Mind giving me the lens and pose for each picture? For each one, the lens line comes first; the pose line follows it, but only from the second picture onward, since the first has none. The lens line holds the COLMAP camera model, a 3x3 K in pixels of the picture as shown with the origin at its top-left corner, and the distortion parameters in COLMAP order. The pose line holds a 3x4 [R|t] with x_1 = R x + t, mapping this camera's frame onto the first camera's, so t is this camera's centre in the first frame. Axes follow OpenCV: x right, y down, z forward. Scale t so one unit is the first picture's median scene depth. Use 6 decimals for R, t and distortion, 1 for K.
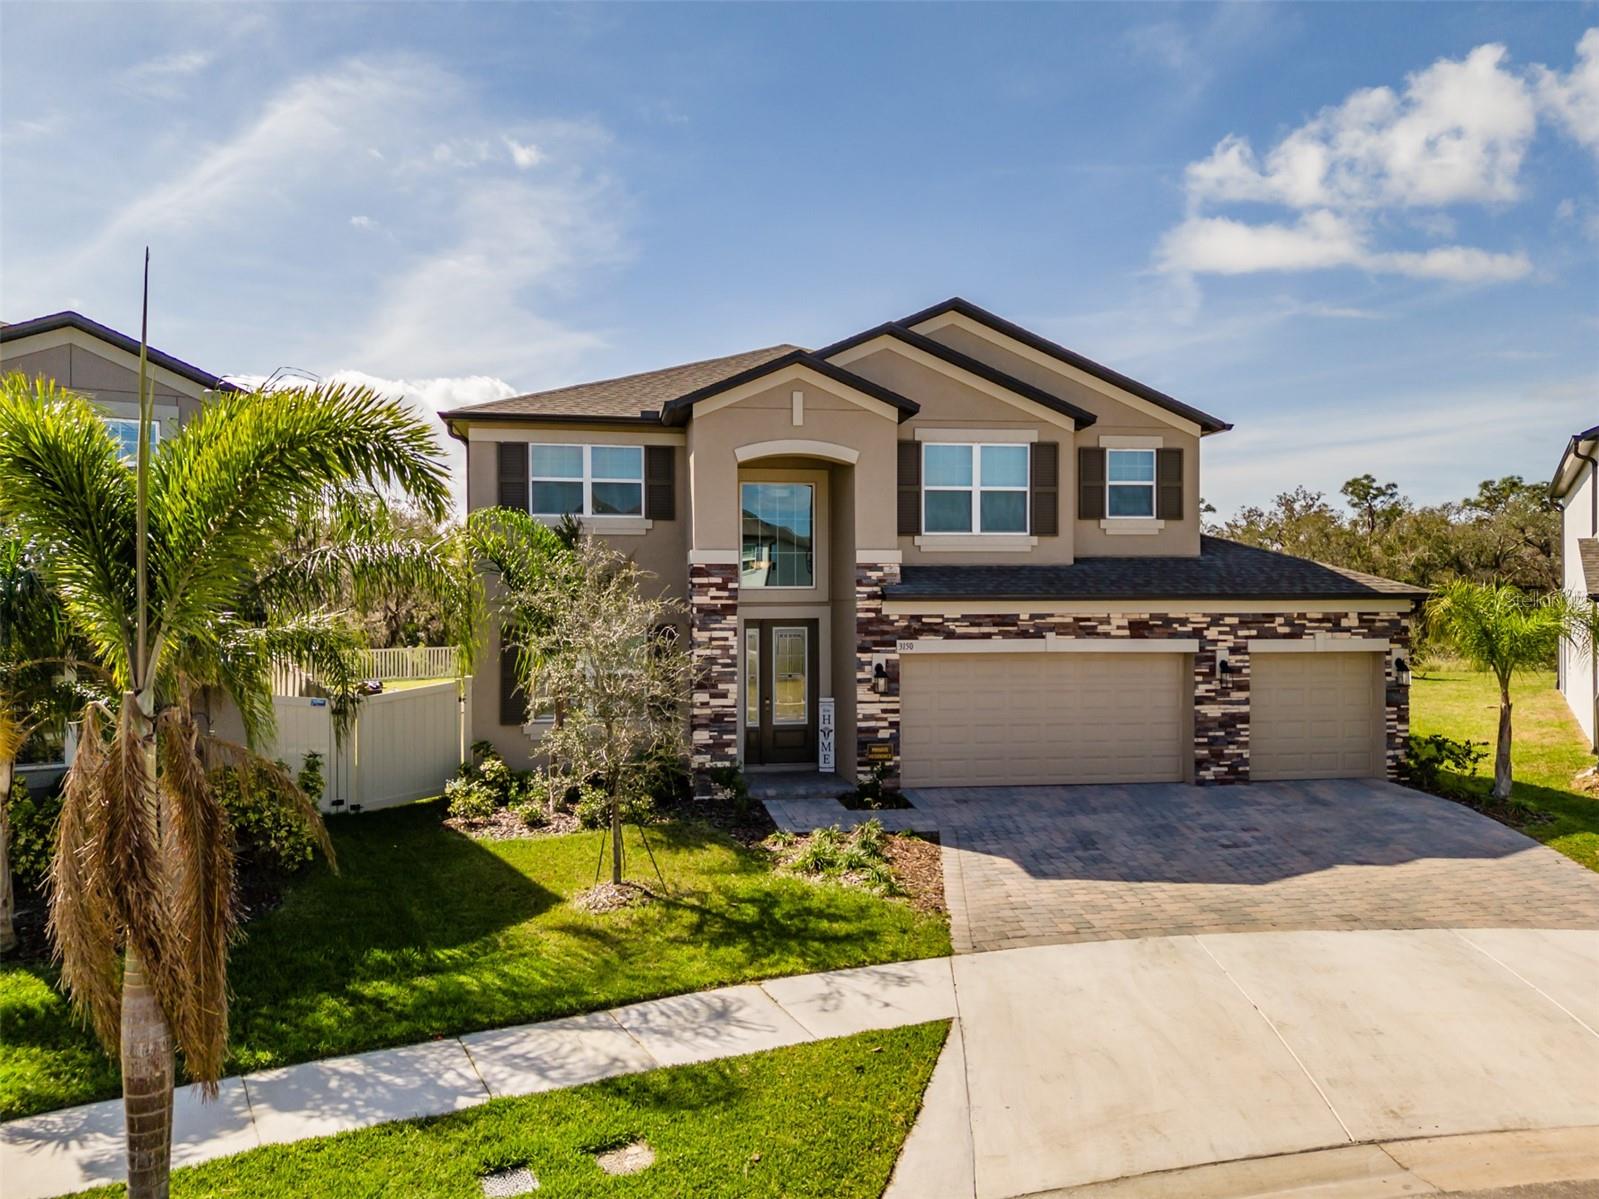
lens RADIAL K [[1158.3, 0, 801.6], [0, 1158.3, 596.0], [0, 0, 1]] dist [0.121628, -0.149275]
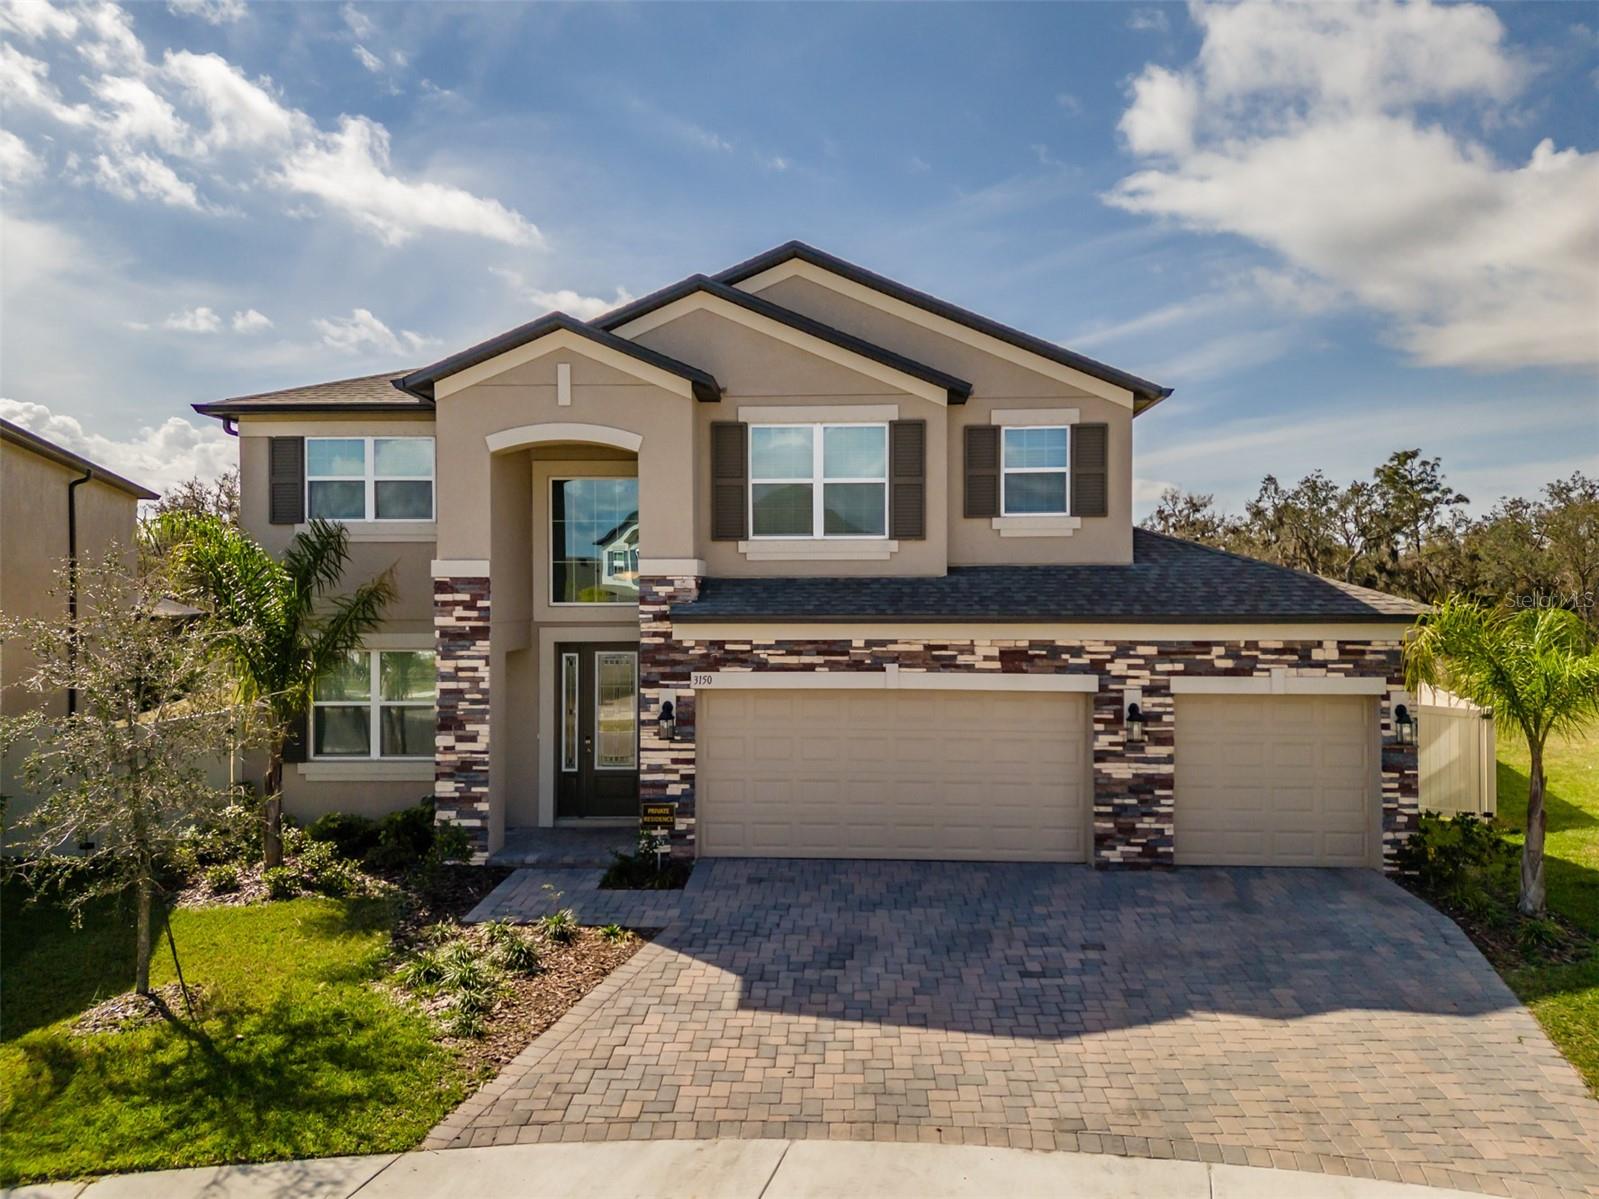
lens RADIAL K [[1158.3, 0, 801.6], [0, 1158.3, 596.0], [0, 0, 1]] dist [0.121628, -0.149275]
pose [[0.977159, 0.000538, -0.212510, 0.315650], [-0.000871, 0.999999, -0.001476, -0.012730], [0.212509, 0.001628, 0.977158, 0.229380]]
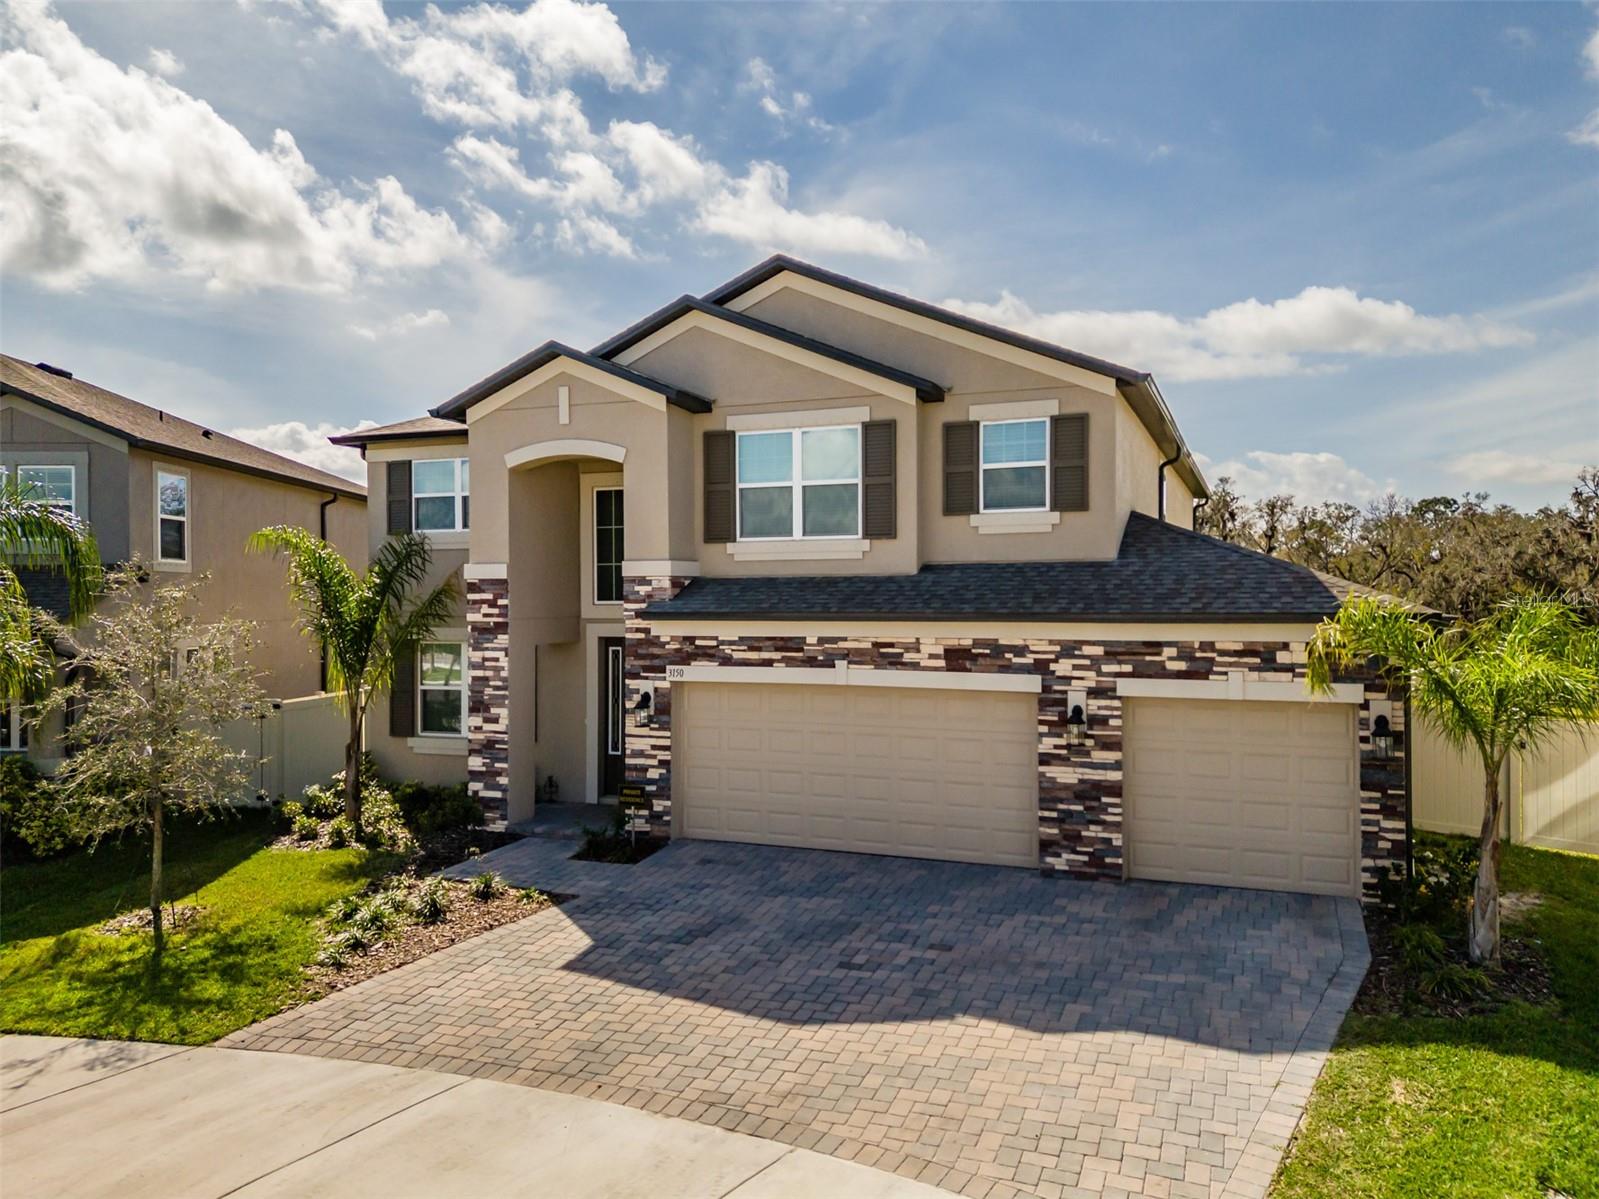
lens RADIAL K [[1158.3, 0, 801.6], [0, 1158.3, 596.0], [0, 0, 1]] dist [0.121628, -0.149275]
pose [[0.853950, -0.001549, -0.520353, 0.595832], [0.001235, 0.999999, -0.000949, -0.012019], [0.520353, 0.000167, 0.853951, 0.307522]]
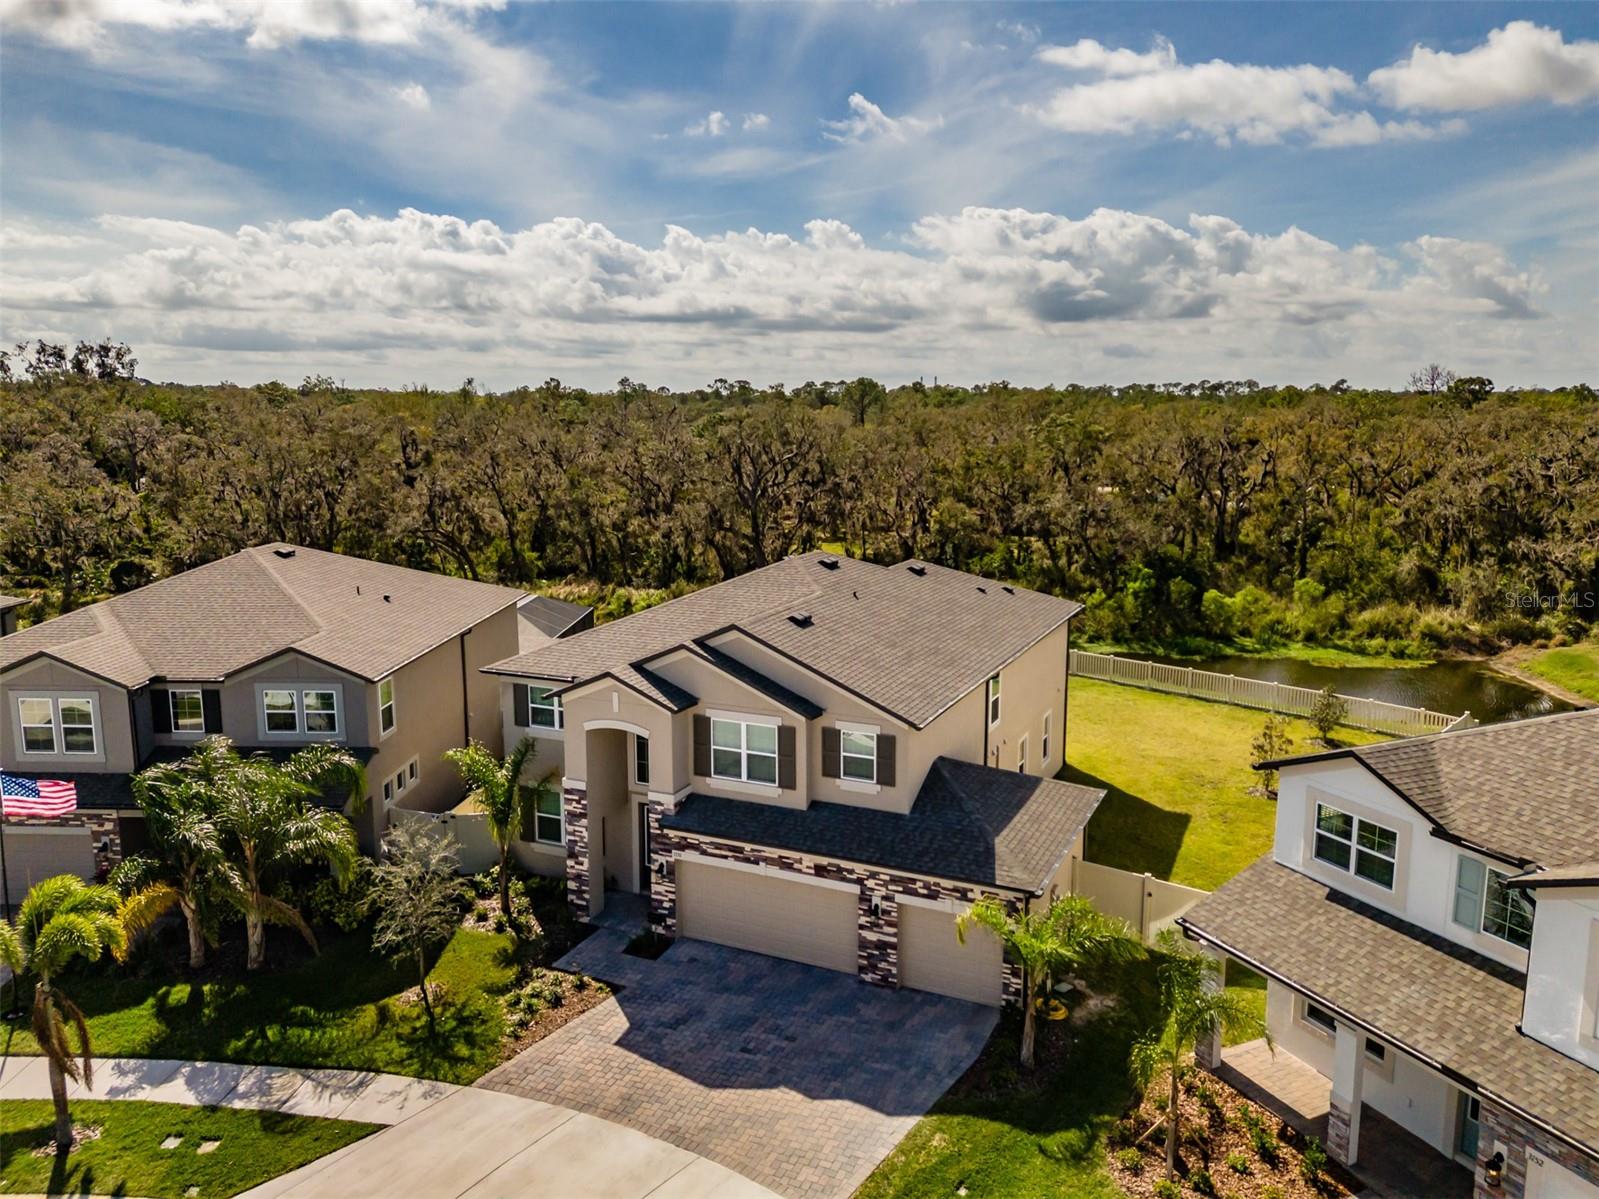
lens RADIAL K [[1164.2, 0, 799.9], [0, 1164.2, 588.7], [0, 0, 1]] dist [0.107771, -0.127859]
pose [[0.820072, 0.092455, -0.564742, 1.057720], [-0.001284, 0.987157, 0.159746, -0.549739], [0.572259, -0.130278, 0.809659, -0.141010]]
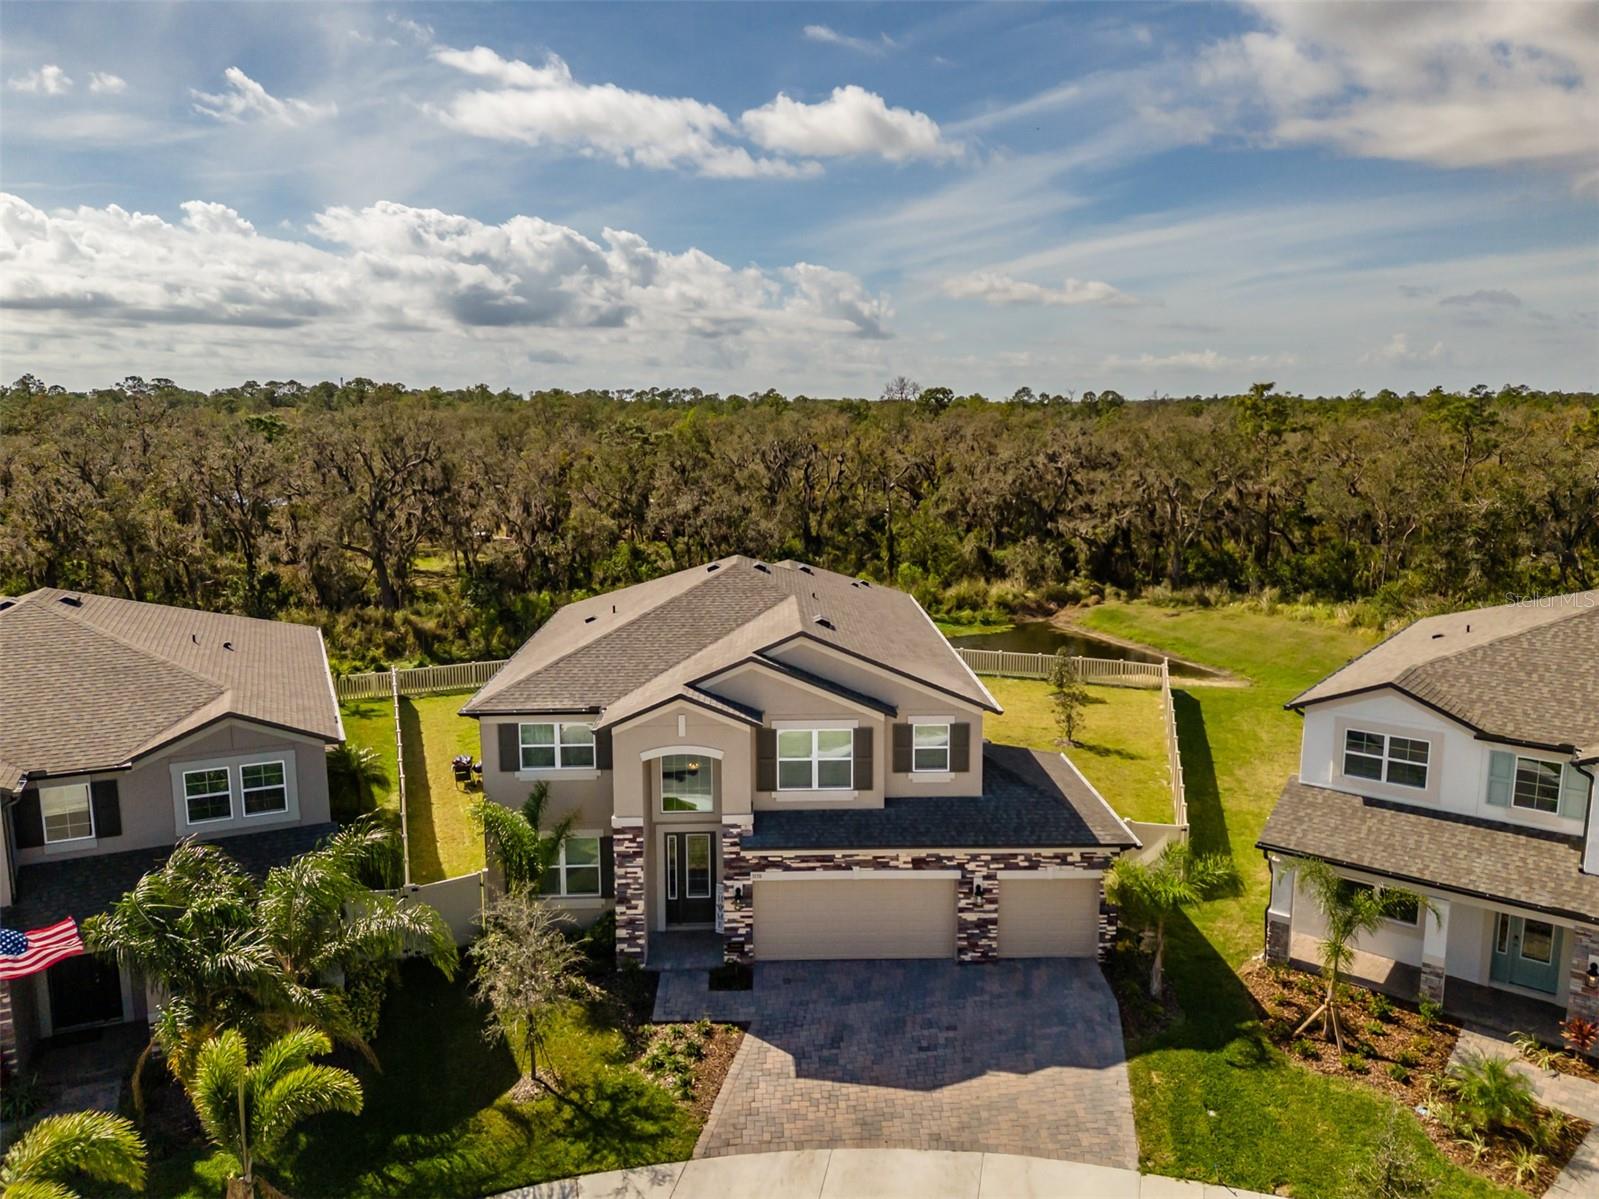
lens RADIAL K [[1165.3, 0, 799.3], [0, 1165.3, 589.2], [0, 0, 1]] dist [0.108707, -0.127288]
pose [[0.990058, 0.021585, -0.138995, 0.338953], [0.000333, 0.987794, 0.155769, -0.546796], [0.140661, -0.154266, 0.977966, -0.416284]]
